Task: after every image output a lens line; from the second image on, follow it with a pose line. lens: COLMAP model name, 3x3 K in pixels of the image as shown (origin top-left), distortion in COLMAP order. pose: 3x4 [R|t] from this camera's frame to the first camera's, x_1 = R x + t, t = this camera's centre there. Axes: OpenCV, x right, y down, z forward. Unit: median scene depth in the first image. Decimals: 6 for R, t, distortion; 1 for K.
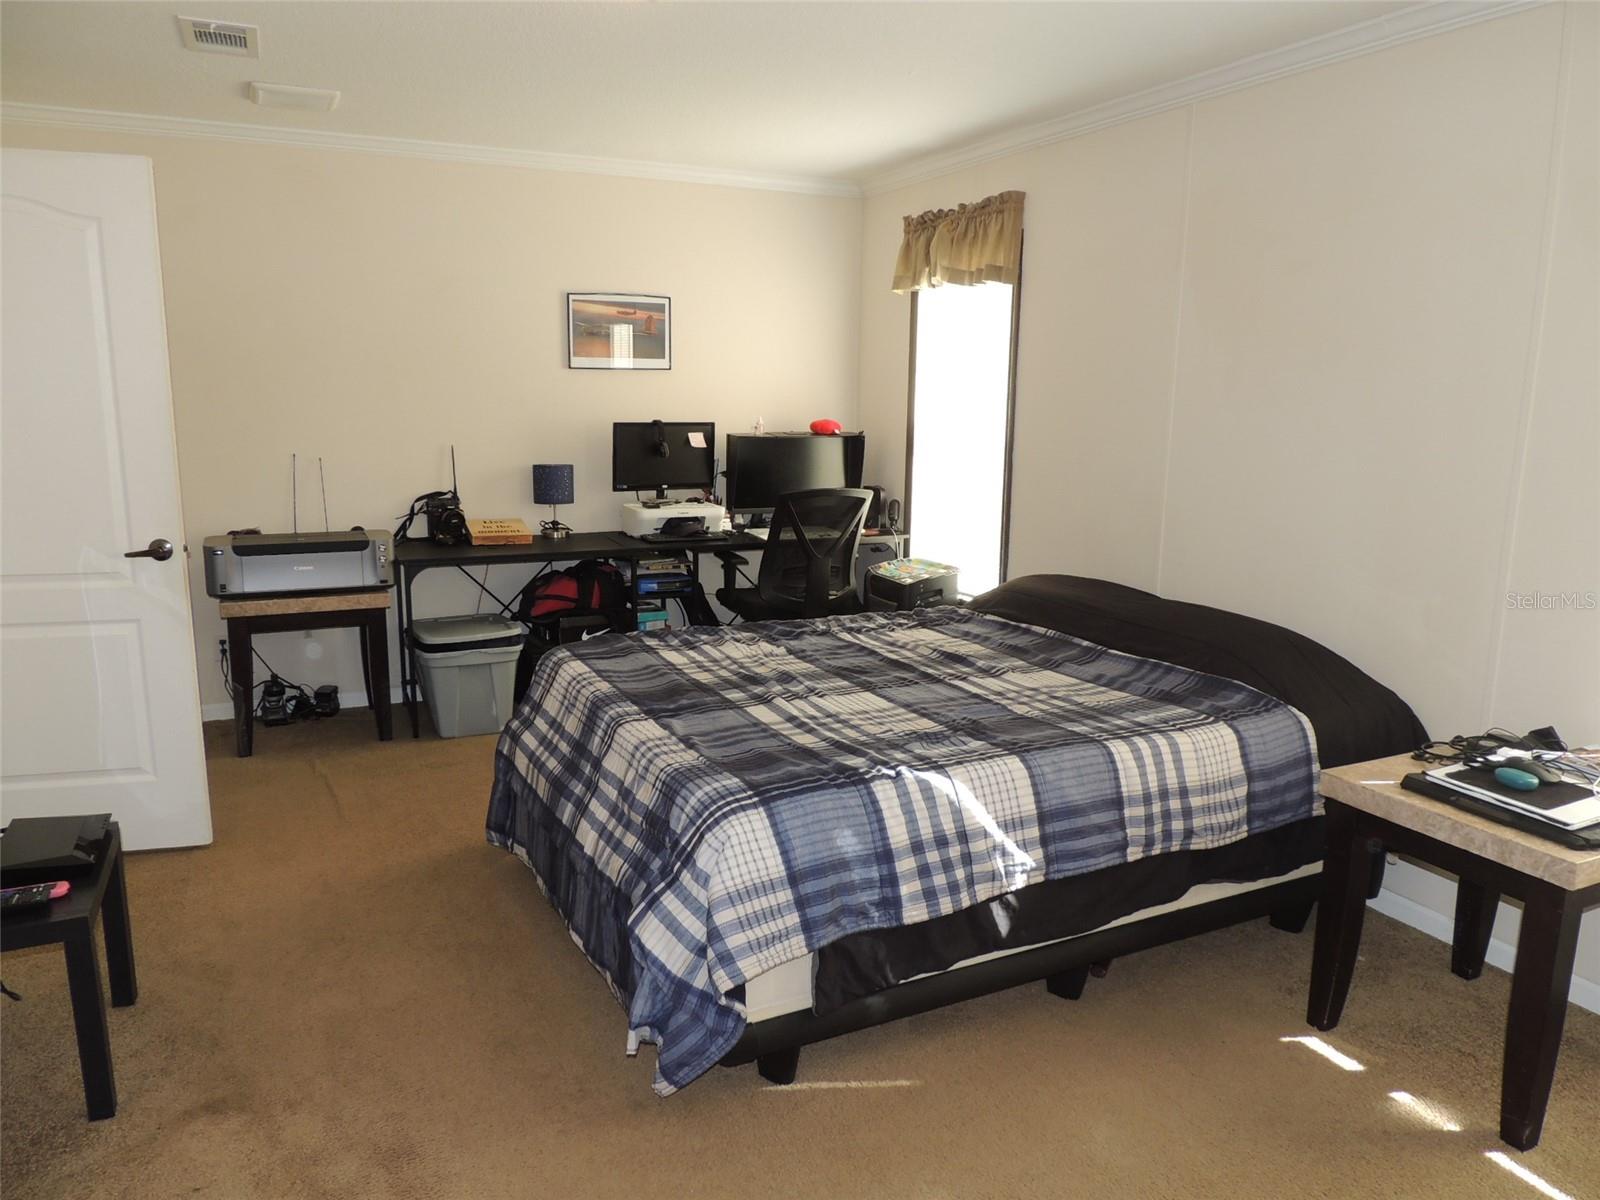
lens RADIAL K [[1147.8, 0, 808.6], [0, 1147.8, 603.9], [0, 0, 1]] dist [-0.031277, 0.006200]
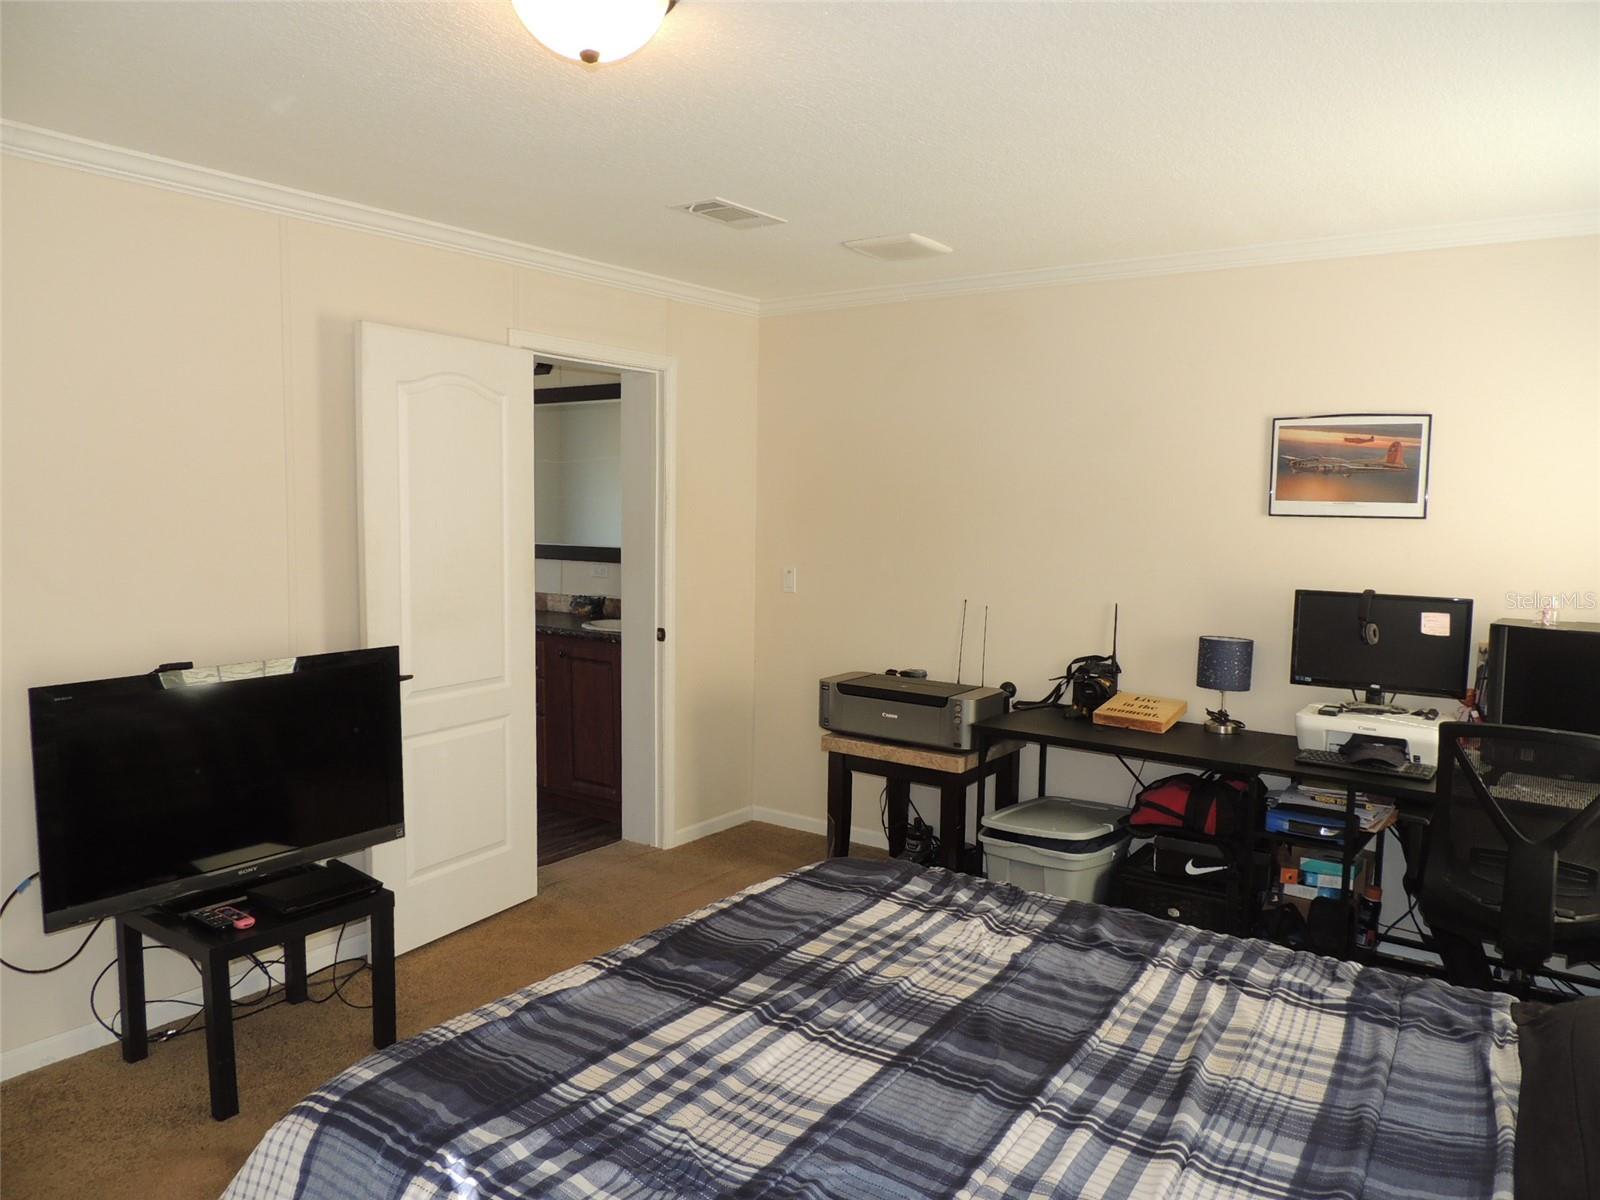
lens RADIAL K [[1147.8, 0, 808.6], [0, 1147.8, 603.9], [0, 0, 1]] dist [-0.031277, 0.006200]
pose [[0.483811, 0.075532, -0.871907, 0.310551], [-0.180187, 0.983521, -0.014783, -0.082790], [0.856423, 0.164259, 0.489448, 0.382241]]
